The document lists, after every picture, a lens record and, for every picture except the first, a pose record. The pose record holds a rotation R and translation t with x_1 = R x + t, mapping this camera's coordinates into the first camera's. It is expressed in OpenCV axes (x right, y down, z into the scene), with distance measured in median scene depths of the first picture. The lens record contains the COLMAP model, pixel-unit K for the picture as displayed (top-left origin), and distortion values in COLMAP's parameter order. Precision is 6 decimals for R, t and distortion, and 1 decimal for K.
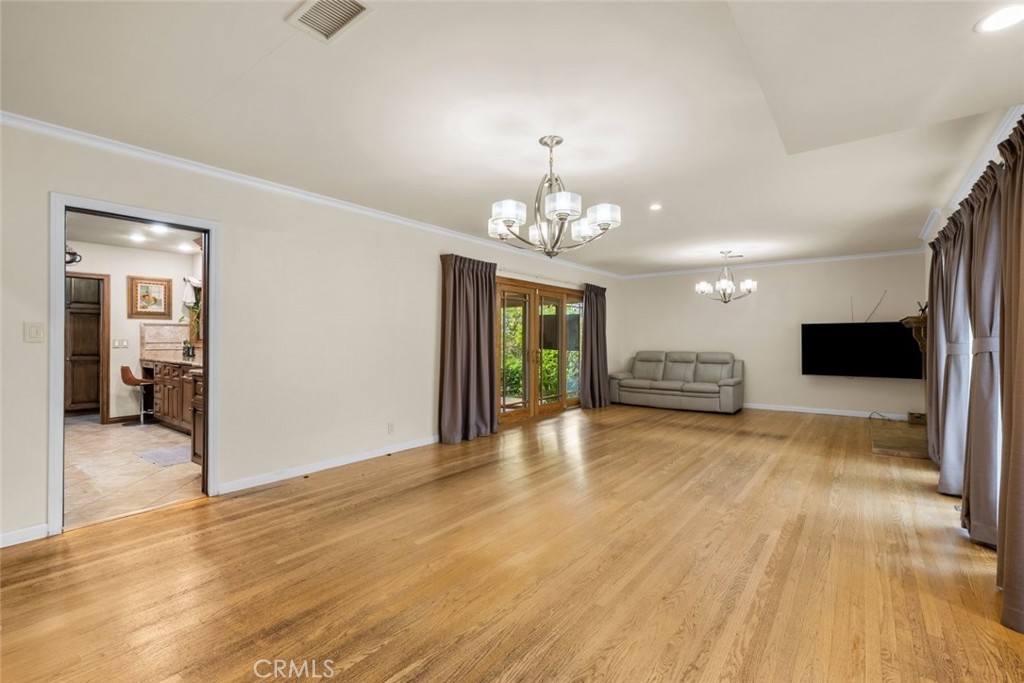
lens RADIAL K [[463.9, 0, 511.6], [0, 463.9, 336.9], [0, 0, 1]] dist [0.003561, 0.000391]
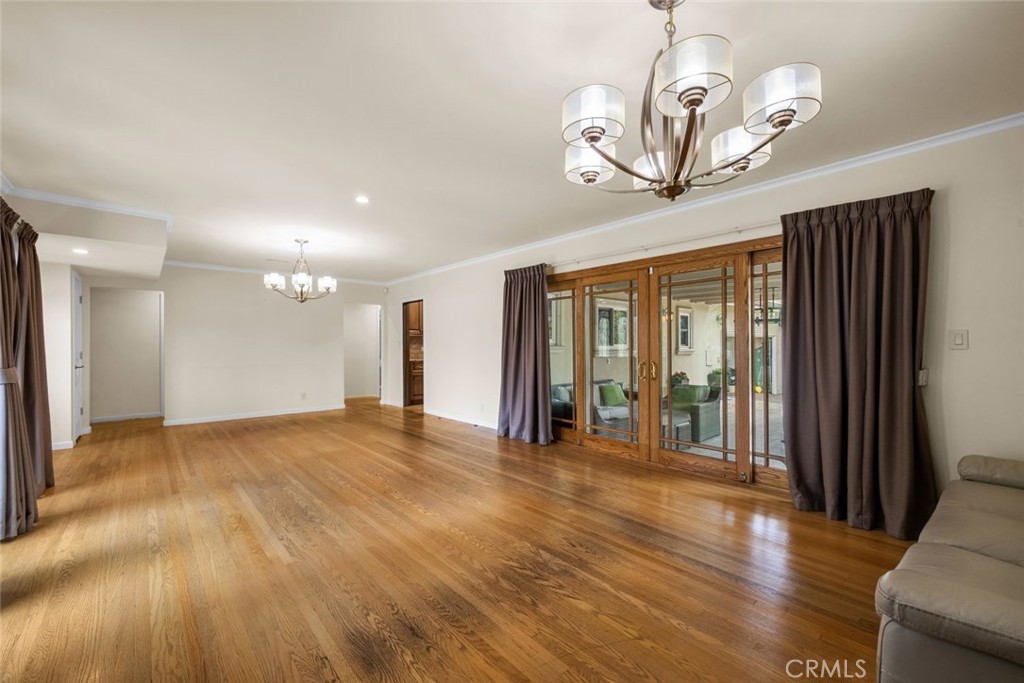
lens RADIAL K [[427.1, 0, 509.6], [0, 427.1, 343.9], [0, 0, 1]] dist [-0.000633, 0.000132]
pose [[-0.212389, -0.002399, -0.977182, 0.635034], [0.008565, 0.999954, -0.004316, 0.004726], [0.977148, -0.009287, -0.212358, 0.868724]]
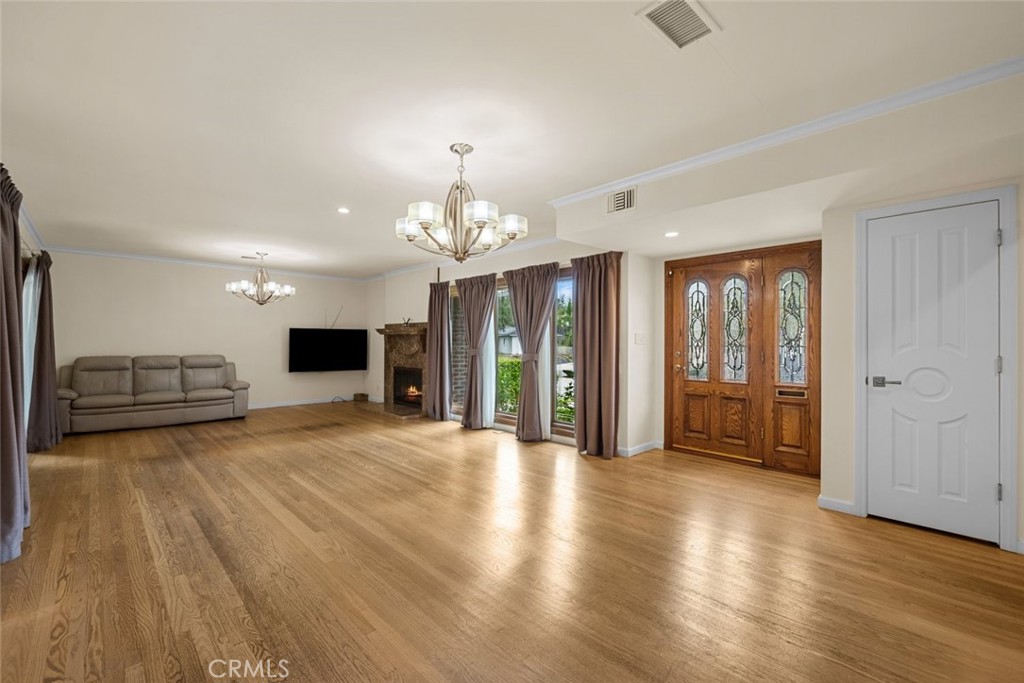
lens RADIAL K [[435.6, 0, 508.2], [0, 435.6, 342.0], [0, 0, 1]] dist [0.002090, 0.000220]
pose [[0.167008, 0.003035, 0.985951, -0.334327], [-0.010872, 0.999940, -0.001236, 0.001409], [-0.985896, -0.010513, 0.167031, 0.289945]]
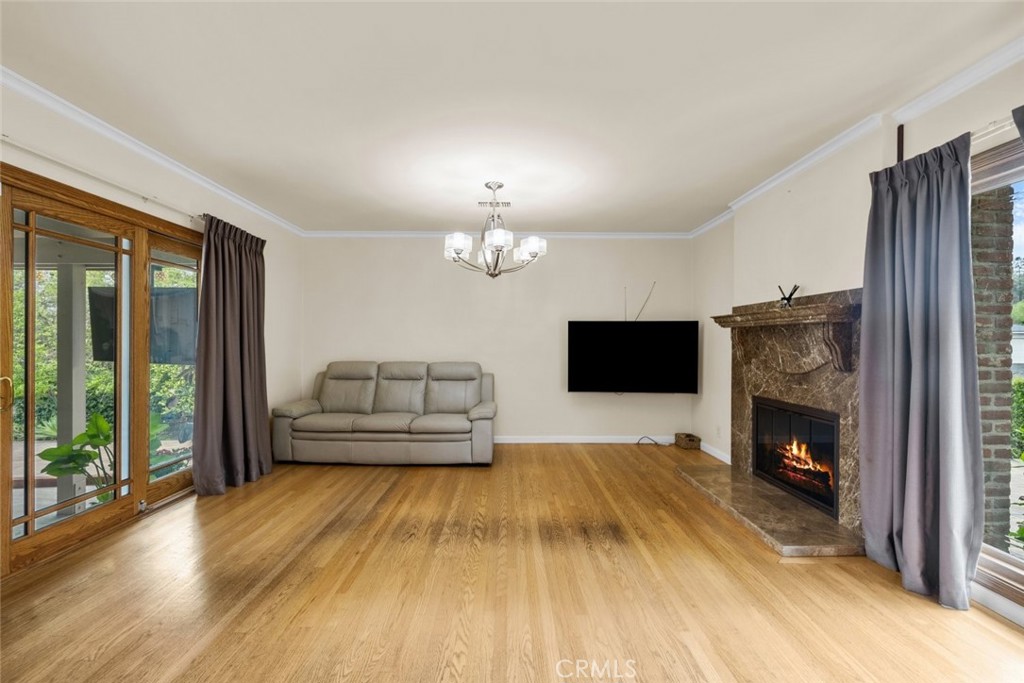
lens RADIAL K [[435.6, 0, 508.2], [0, 435.6, 342.0], [0, 0, 1]] dist [0.002090, 0.000220]
pose [[0.797535, 0.004613, 0.603255, 0.144386], [-0.007950, 0.999964, 0.002863, 0.002622], [-0.603220, -0.007079, 0.797544, 0.514829]]
